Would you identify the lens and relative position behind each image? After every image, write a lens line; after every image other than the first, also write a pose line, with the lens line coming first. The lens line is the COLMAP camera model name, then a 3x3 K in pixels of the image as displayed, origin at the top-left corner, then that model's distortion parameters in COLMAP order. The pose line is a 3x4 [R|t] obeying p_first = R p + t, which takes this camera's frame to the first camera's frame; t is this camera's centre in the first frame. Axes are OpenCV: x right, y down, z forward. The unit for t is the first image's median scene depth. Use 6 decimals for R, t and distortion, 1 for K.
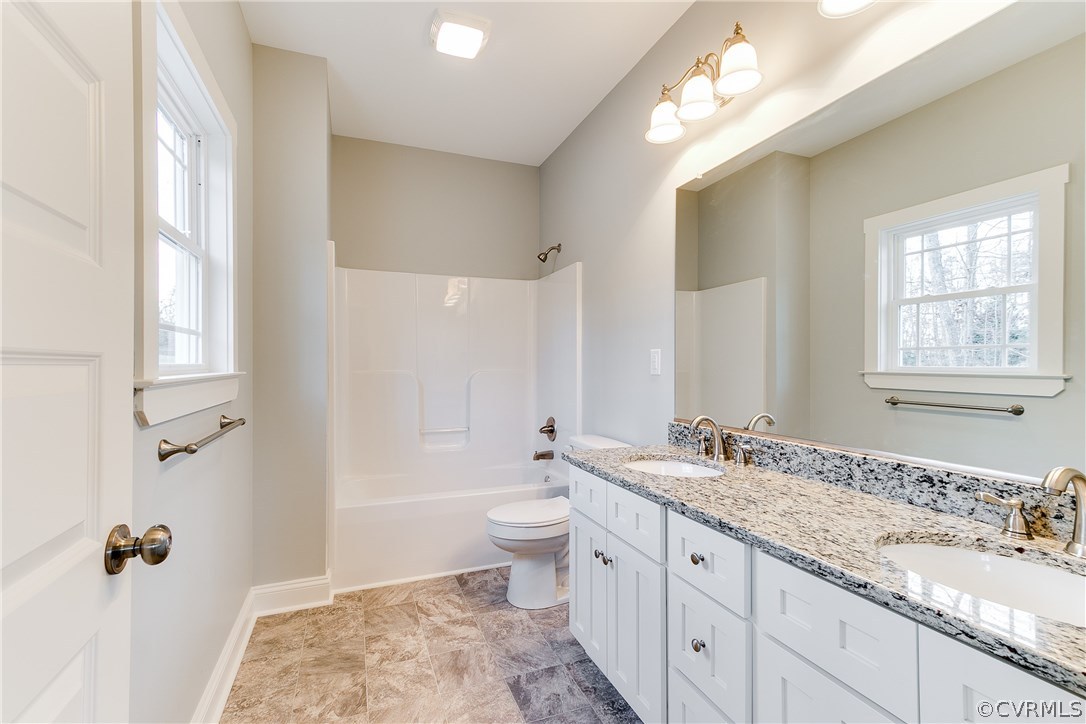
lens RADIAL K [[505.2, 0, 543.0], [0, 505.2, 362.0], [0, 0, 1]] dist [0.020294, -0.000199]
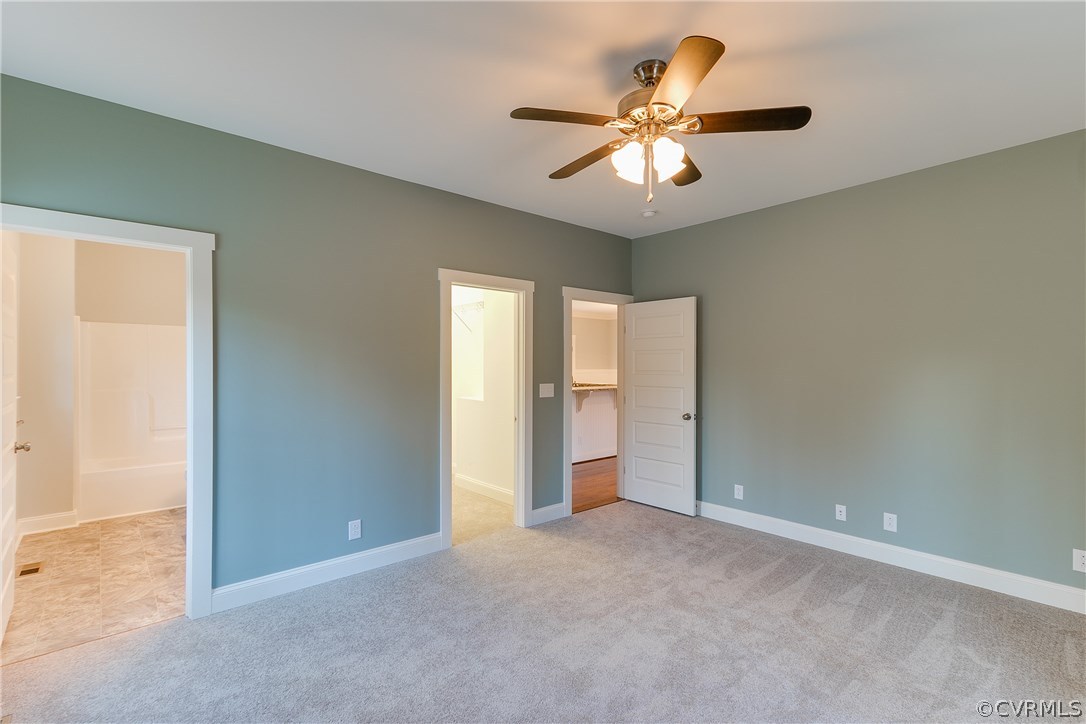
lens RADIAL K [[505.2, 0, 543.0], [0, 505.2, 362.0], [0, 0, 1]] dist [0.020294, -0.000199]
pose [[0.939097, -0.000883, 0.343651, 0.483234], [0.000649, 0.999999, 0.000795, -0.091353], [-0.343651, -0.000524, 0.939097, -1.218465]]
